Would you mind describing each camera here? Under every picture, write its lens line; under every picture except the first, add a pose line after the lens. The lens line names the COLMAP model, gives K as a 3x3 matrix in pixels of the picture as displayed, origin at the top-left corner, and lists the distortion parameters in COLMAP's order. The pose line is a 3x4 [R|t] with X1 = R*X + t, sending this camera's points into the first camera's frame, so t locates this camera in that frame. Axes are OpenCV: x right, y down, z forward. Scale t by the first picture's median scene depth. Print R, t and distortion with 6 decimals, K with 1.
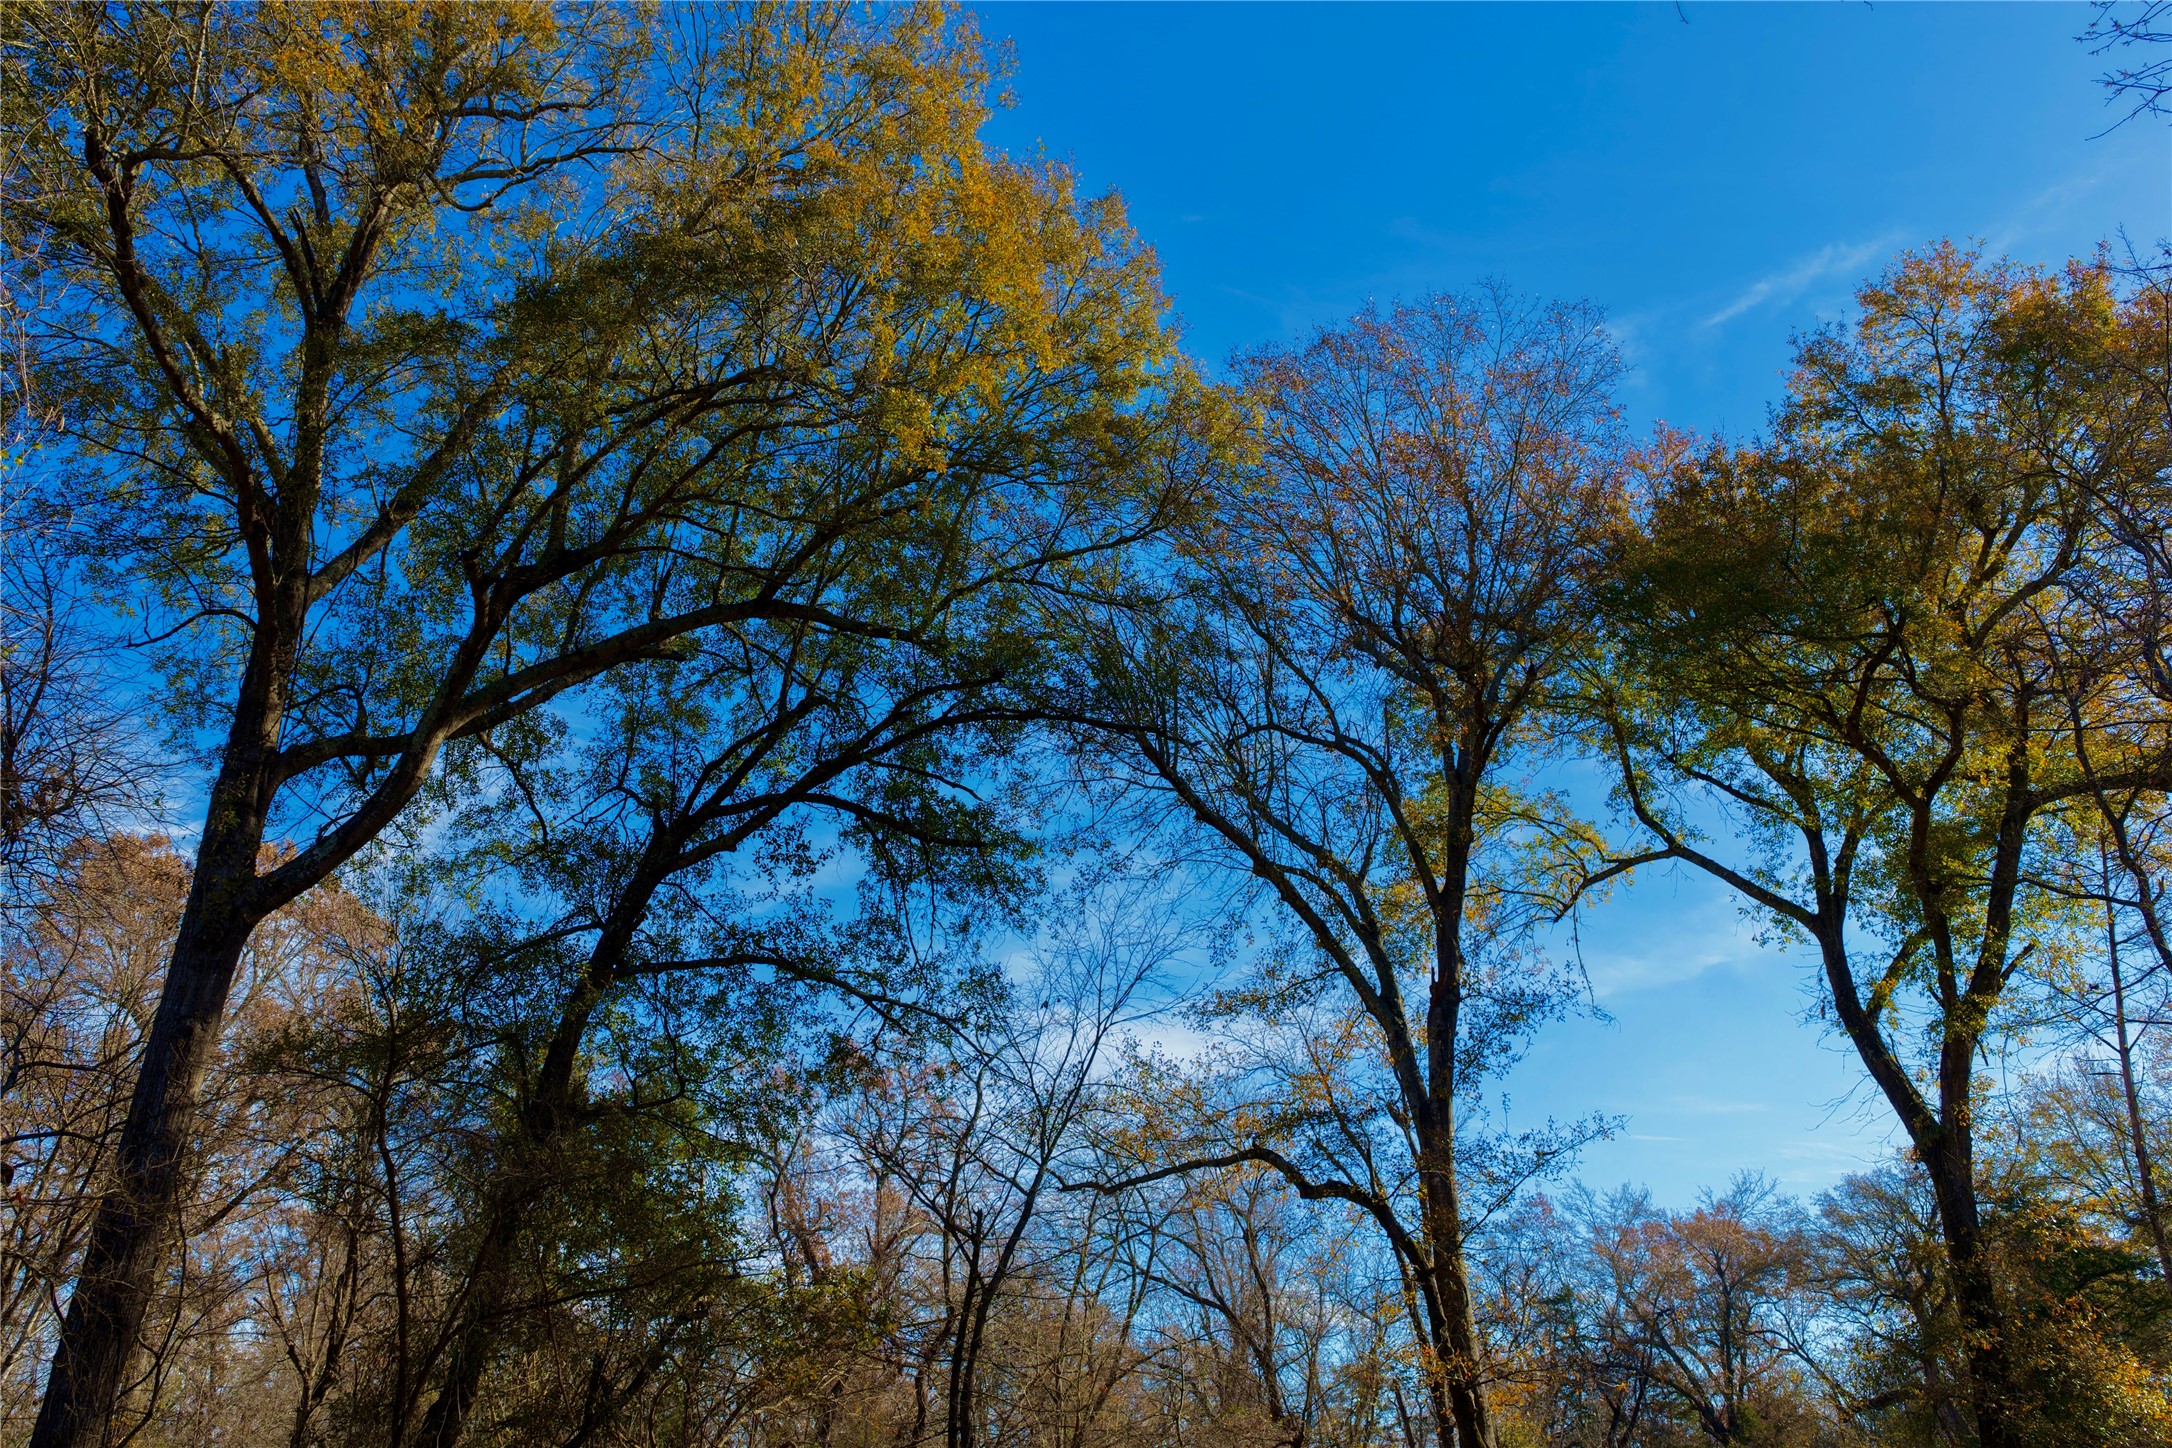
lens RADIAL K [[1831.7, 0, 1086.0], [0, 1831.7, 724.0], [0, 0, 1]] dist [-0.016357, 0.051578]
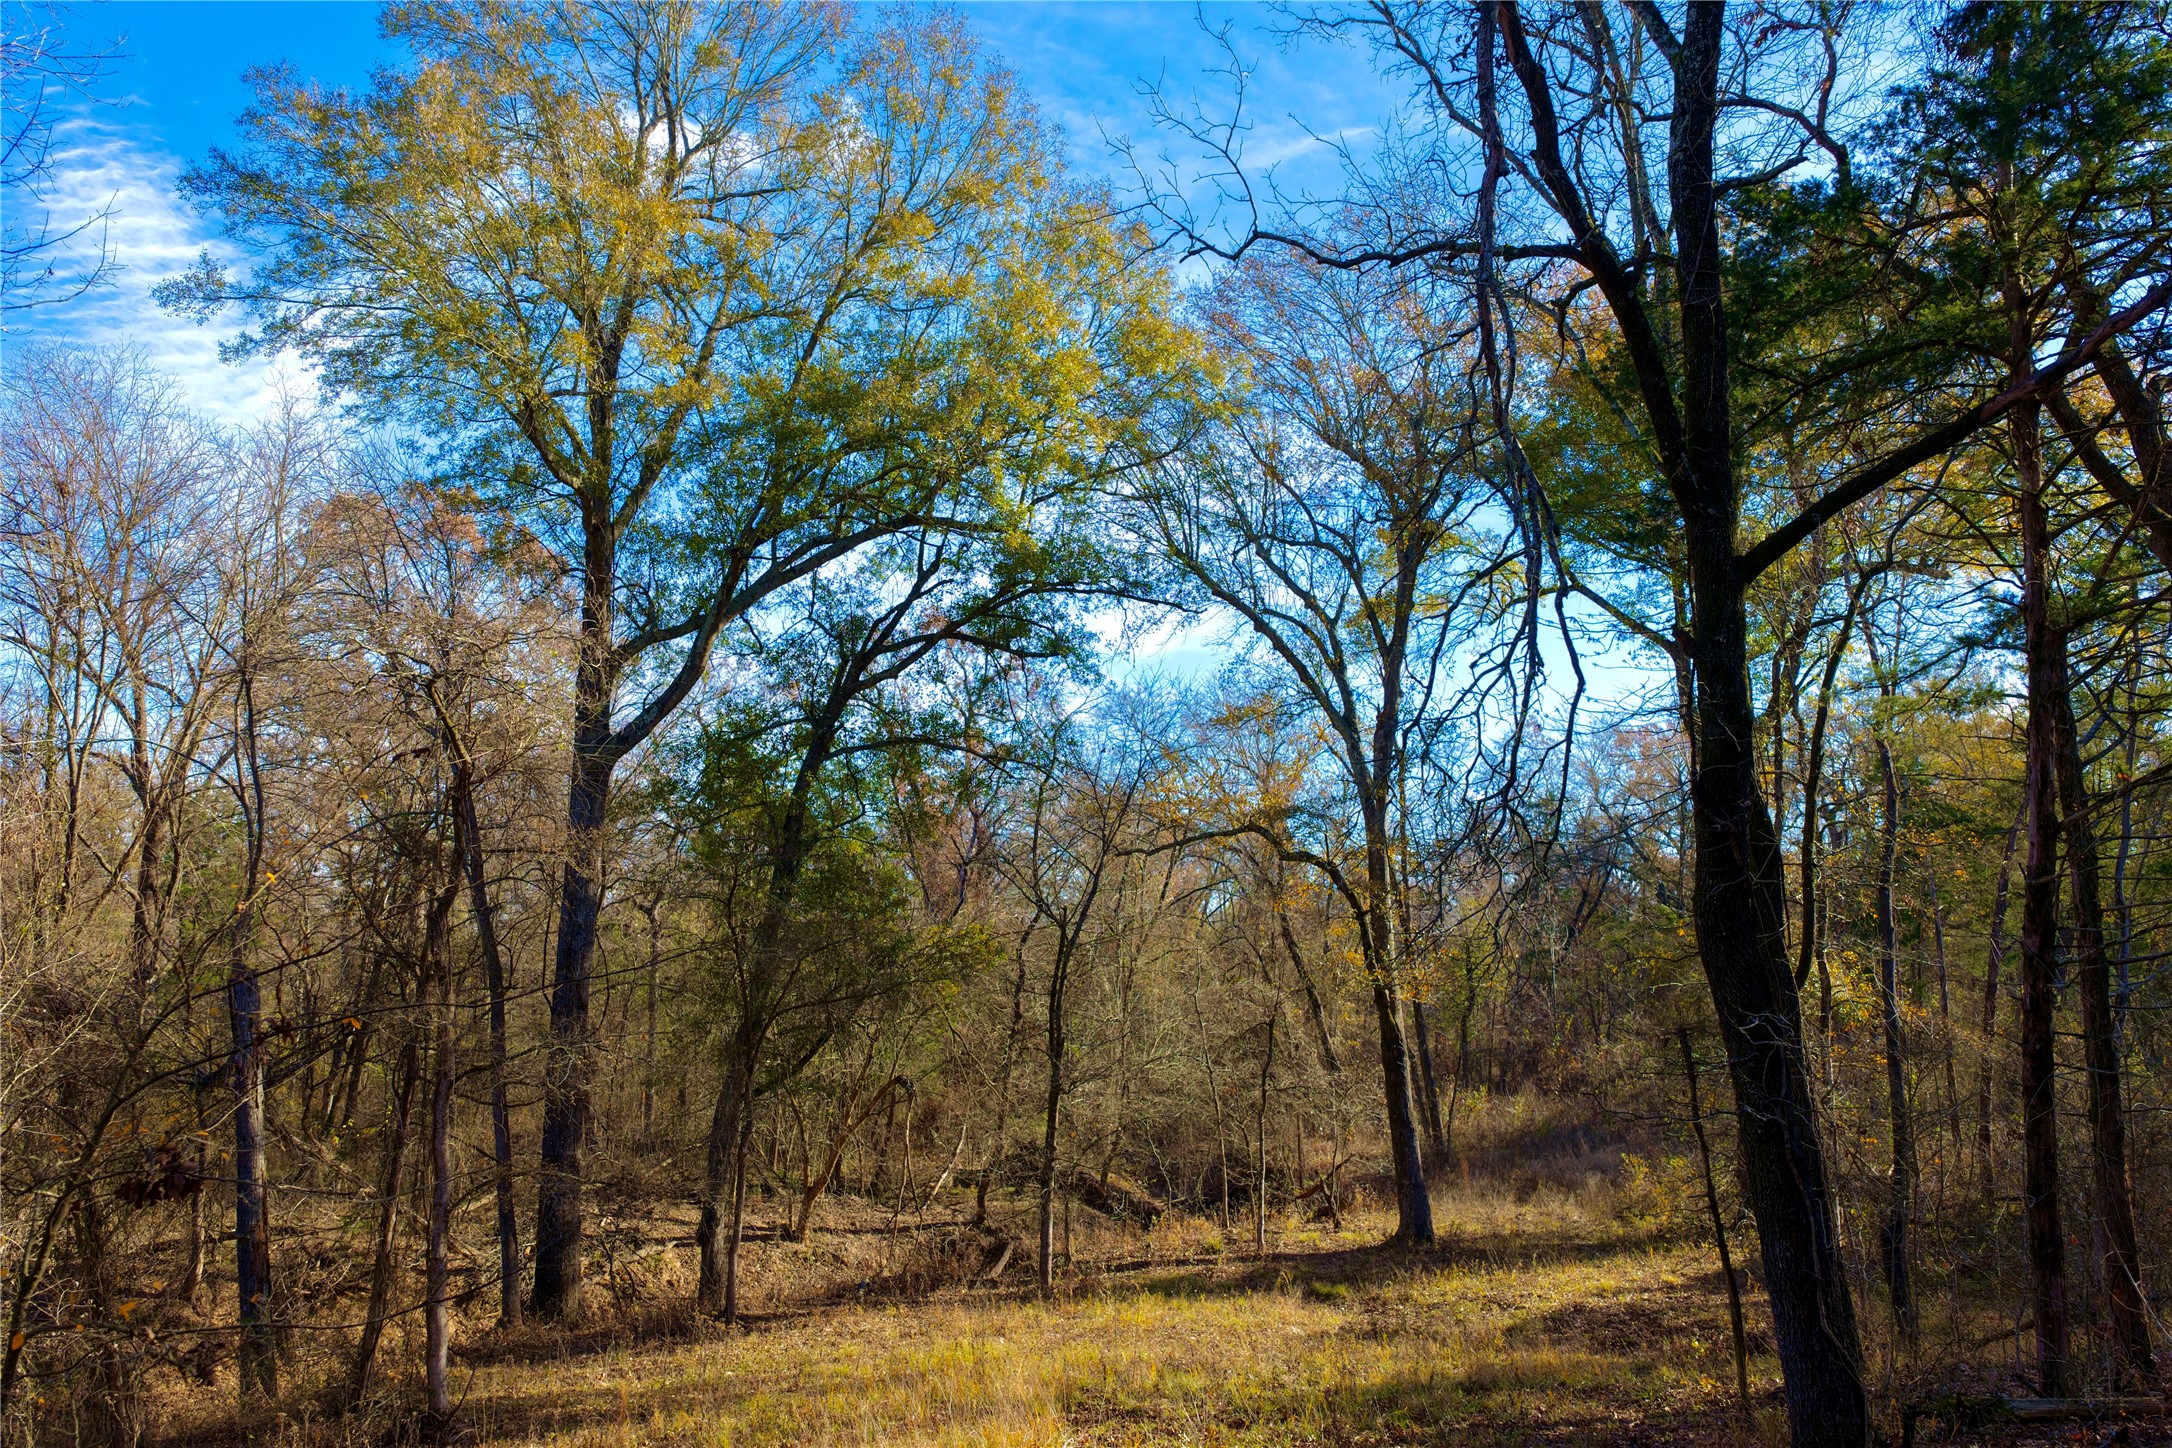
lens RADIAL K [[1831.7, 0, 1086.0], [0, 1831.7, 724.0], [0, 0, 1]] dist [-0.016357, 0.051578]
pose [[0.999239, -0.009687, -0.037780, 0.016643], [0.020498, 0.954537, 0.297386, -0.269246], [0.033181, -0.297934, 0.954010, -0.352044]]
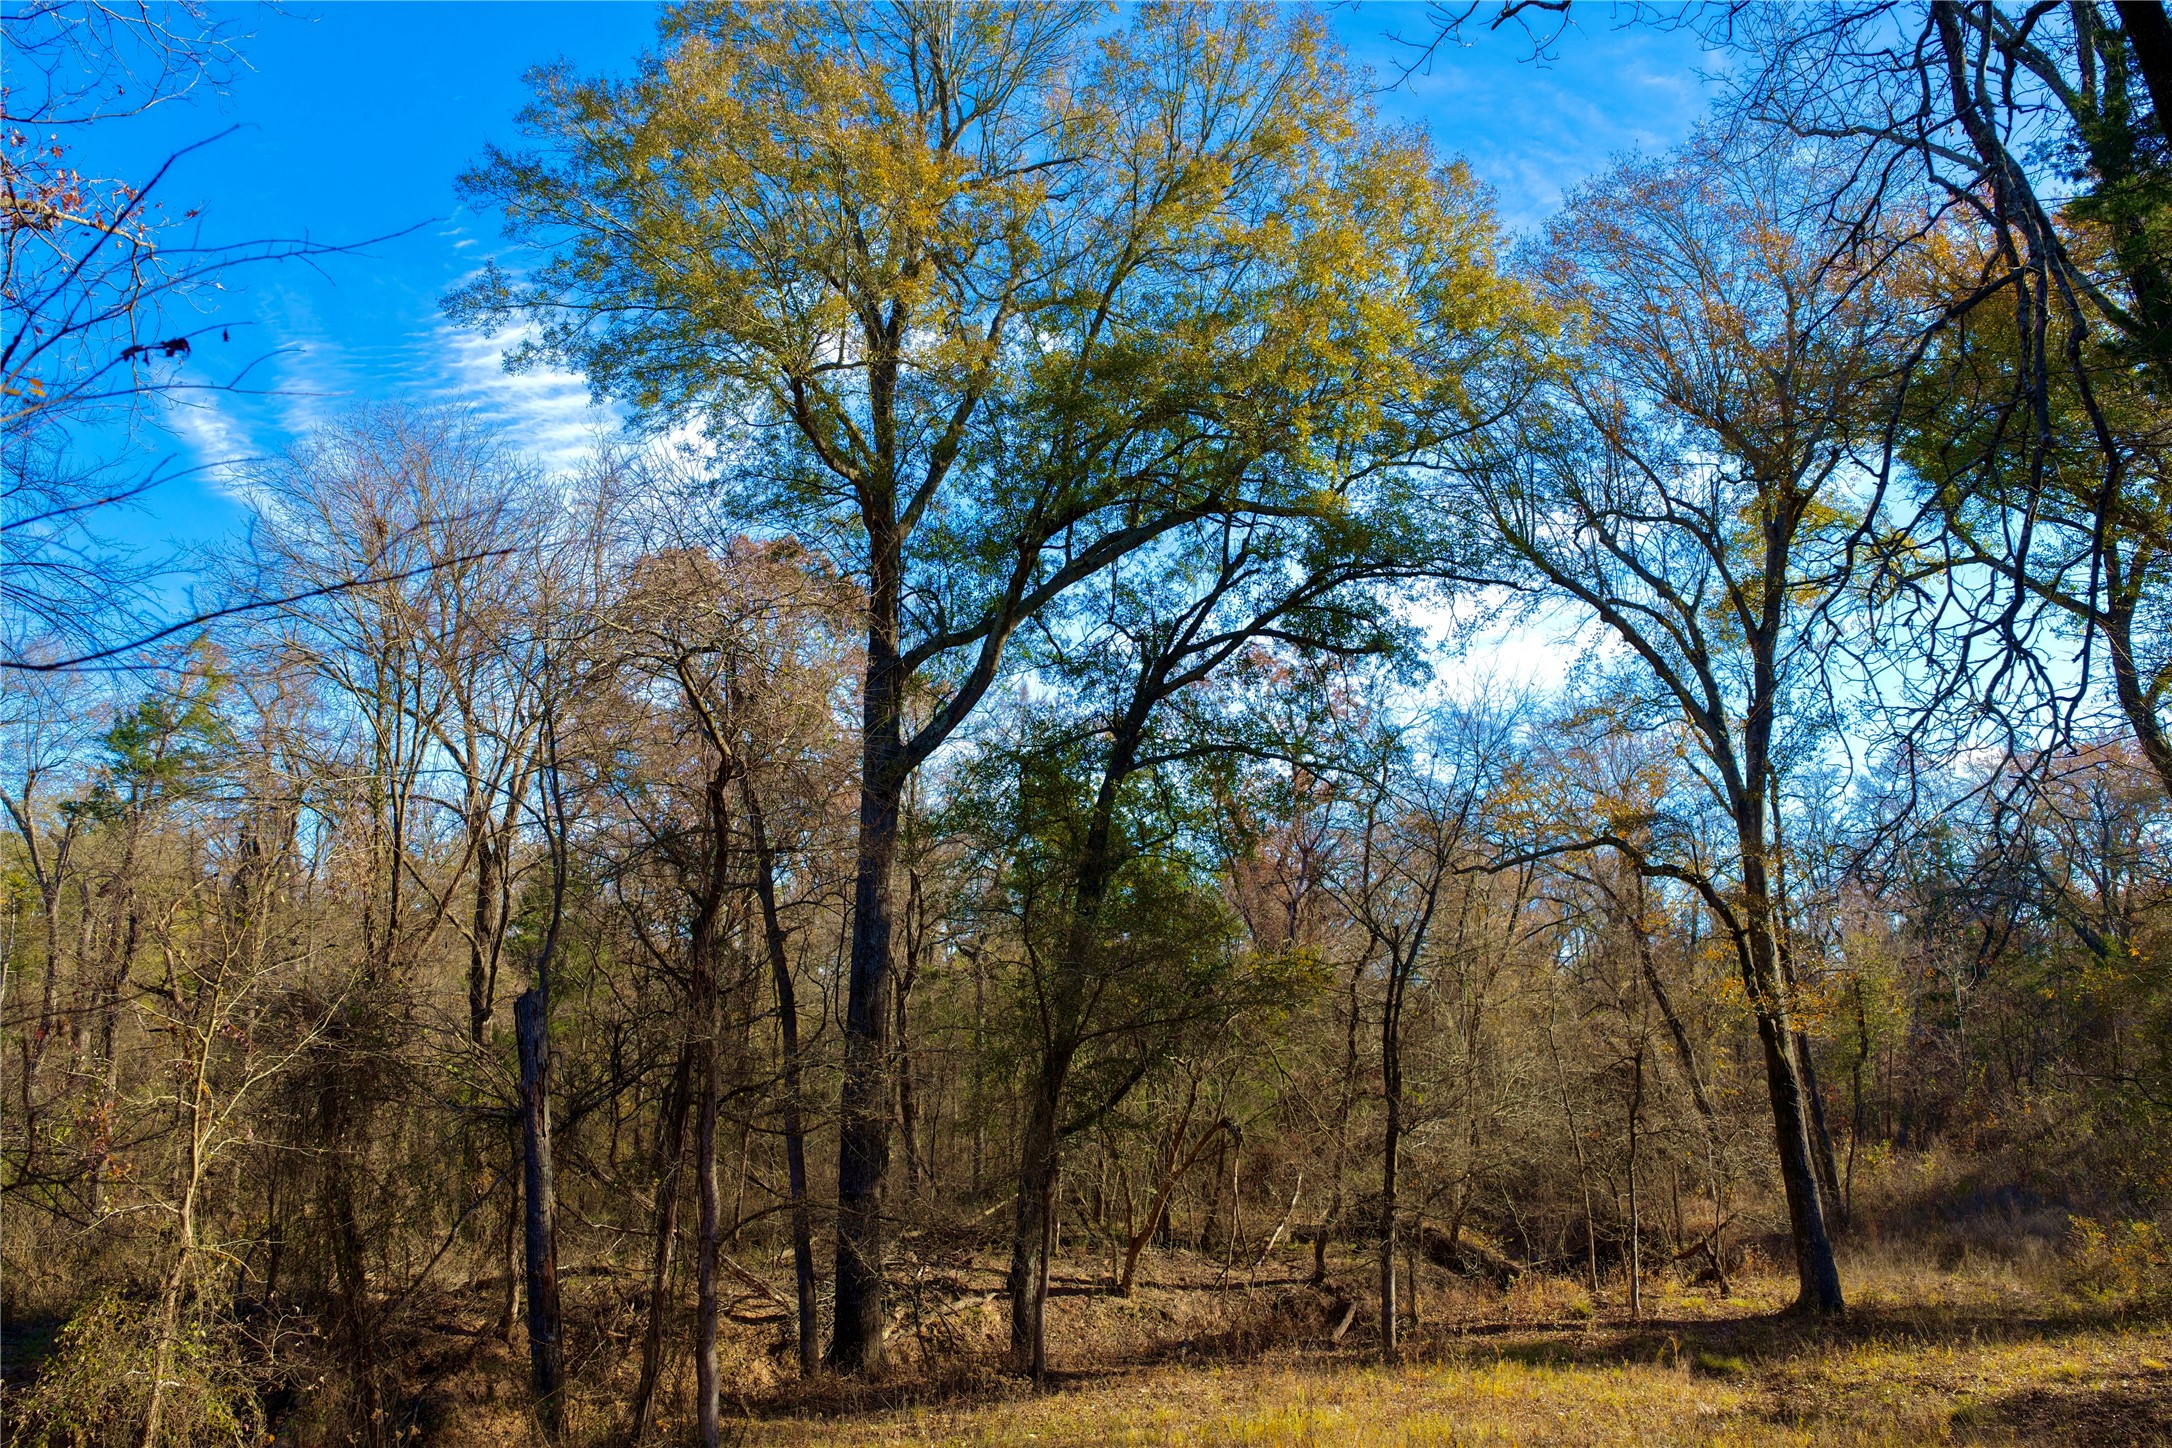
lens RADIAL K [[1831.7, 0, 1086.0], [0, 1831.7, 724.0], [0, 0, 1]] dist [-0.016357, 0.051578]
pose [[0.975022, -0.045078, -0.217487, 0.017815], [0.101217, 0.961782, 0.254420, -0.206462], [0.197706, -0.270079, 0.942321, -0.267028]]
